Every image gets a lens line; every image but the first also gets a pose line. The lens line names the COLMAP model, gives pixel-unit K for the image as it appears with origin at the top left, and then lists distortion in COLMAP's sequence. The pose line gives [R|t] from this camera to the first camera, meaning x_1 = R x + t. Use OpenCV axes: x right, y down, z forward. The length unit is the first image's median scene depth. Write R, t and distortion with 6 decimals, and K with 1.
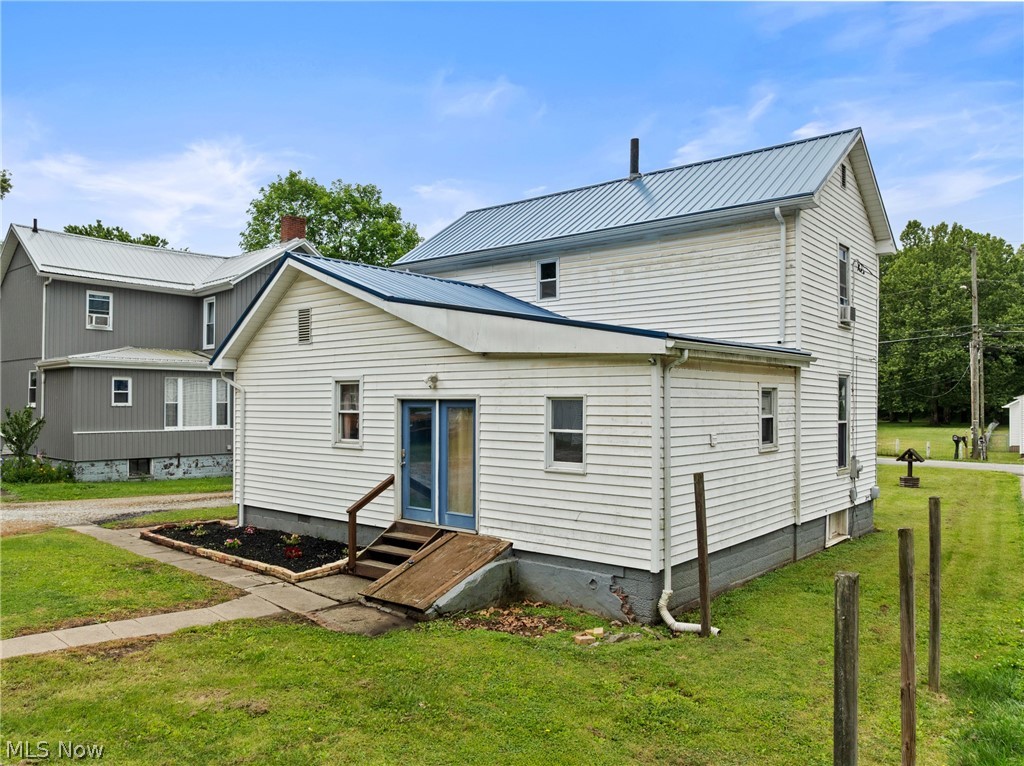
lens RADIAL K [[752.9, 0, 512.0], [0, 752.9, 383.0], [0, 0, 1]] dist [0.005035, 0.000406]
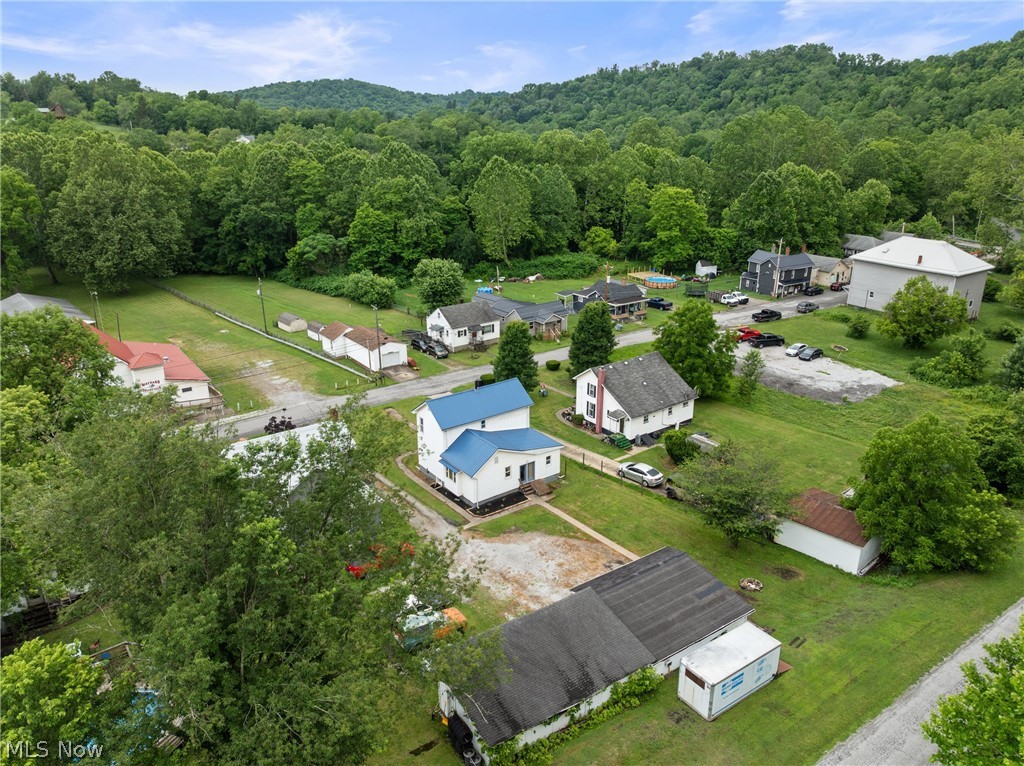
lens RADIAL K [[723.9, 0, 512.0], [0, 723.9, 383.0], [0, 0, 1]] dist [-0.039543, -0.004045]
pose [[0.240125, -0.344308, 0.907630, -4.420220], [-0.016848, 0.933367, 0.358529, -2.270776], [-0.970596, -0.101383, 0.218324, -0.051653]]
